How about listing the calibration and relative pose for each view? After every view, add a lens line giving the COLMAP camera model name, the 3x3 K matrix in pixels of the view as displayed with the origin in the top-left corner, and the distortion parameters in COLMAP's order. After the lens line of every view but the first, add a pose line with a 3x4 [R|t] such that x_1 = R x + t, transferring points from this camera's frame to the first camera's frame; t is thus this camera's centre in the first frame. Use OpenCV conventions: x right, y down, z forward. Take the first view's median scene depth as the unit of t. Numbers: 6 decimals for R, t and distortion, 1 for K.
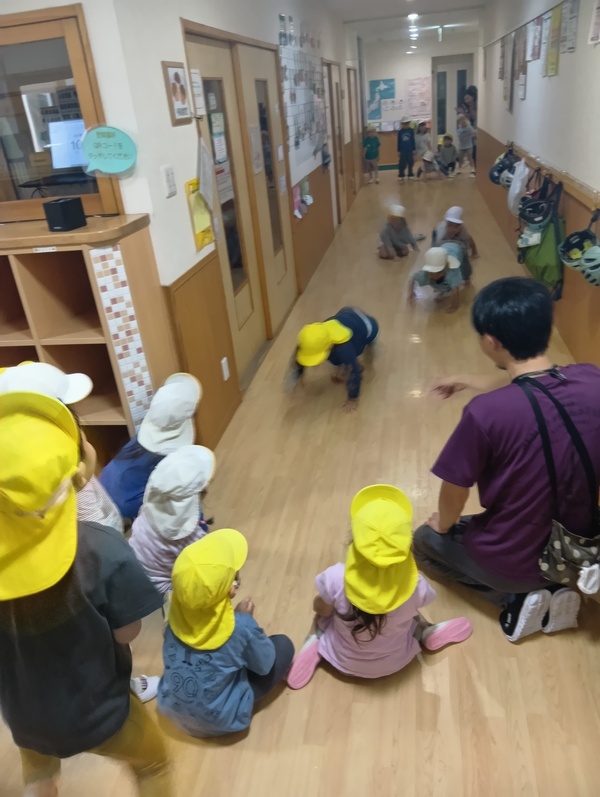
lens RADIAL K [[603.5, 0, 300.0], [0, 603.5, 398.5], [0, 0, 1]] dist [0.038328, -0.124615]
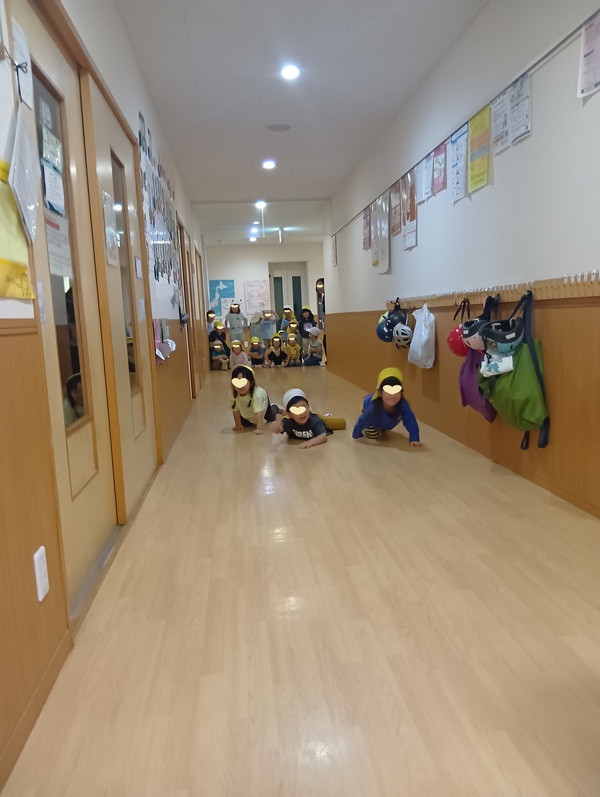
lens RADIAL K [[599.3, 0, 300.0], [0, 599.3, 398.5], [0, 0, 1]] dist [0.059340, -0.129090]
pose [[0.960911, 0.012654, 0.276567, -0.046352], [0.080235, 0.943357, -0.321932, -0.007773], [-0.264975, 0.331538, 0.905467, 0.358065]]
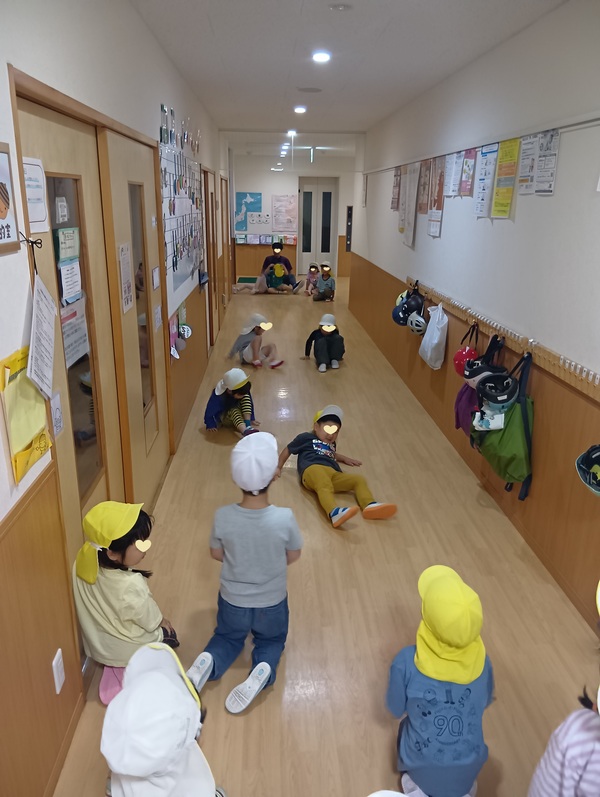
lens RADIAL K [[603.9, 0, 300.0], [0, 603.9, 398.5], [0, 0, 1]] dist [0.062918, -0.140760]
pose [[0.968912, 0.036728, 0.244663, -0.039496], [0.001098, 0.988271, -0.152706, -0.150299], [-0.247402, 0.148227, 0.957508, 0.271795]]
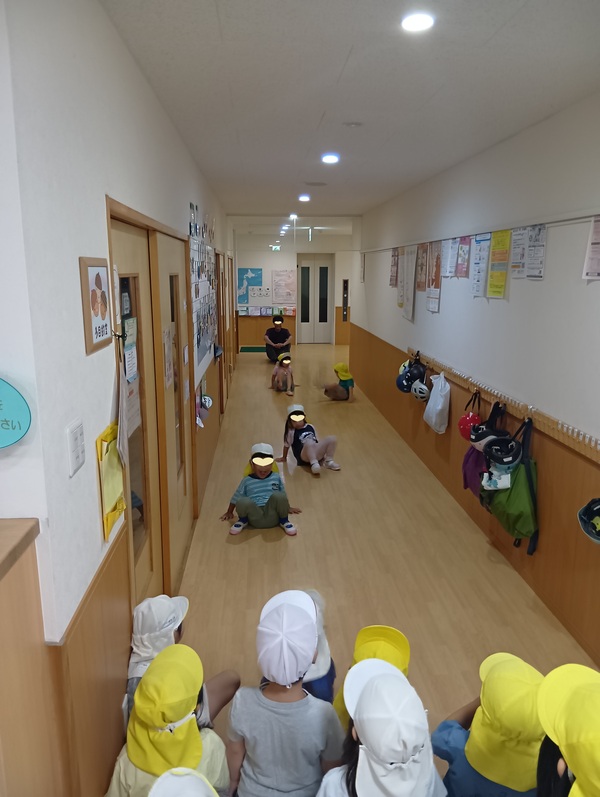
lens RADIAL K [[599.3, 0, 300.0], [0, 599.3, 398.5], [0, 0, 1]] dist [0.059340, -0.129090]
pose [[0.967429, 0.047506, 0.248645, -0.086723], [0.018622, 0.966216, -0.257062, -0.141630], [-0.252456, 0.253319, 0.933860, 0.222037]]
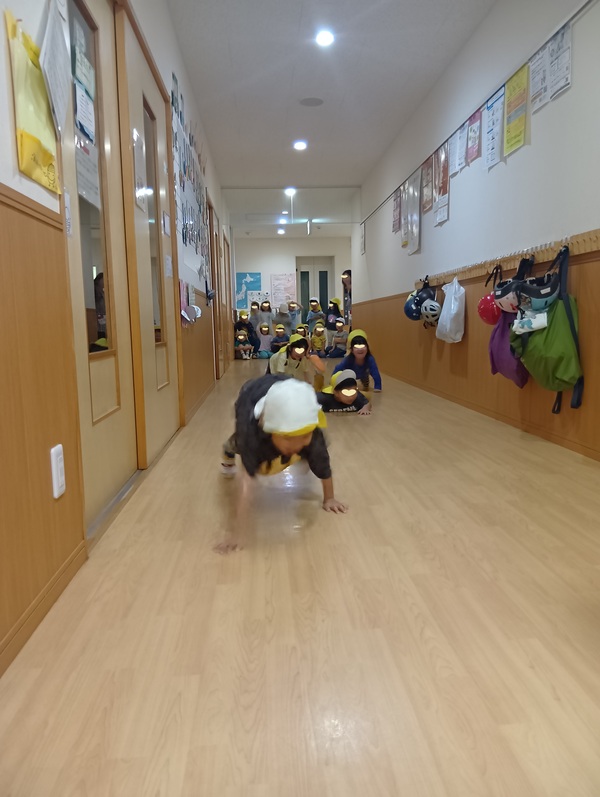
lens RADIAL K [[599.3, 0, 300.0], [0, 599.3, 398.5], [0, 0, 1]] dist [0.059340, -0.129090]
pose [[0.969896, 0.044139, 0.239486, -0.043289], [0.038901, 0.942725, -0.331295, 0.039340], [-0.240392, 0.330638, 0.912628, 0.387156]]
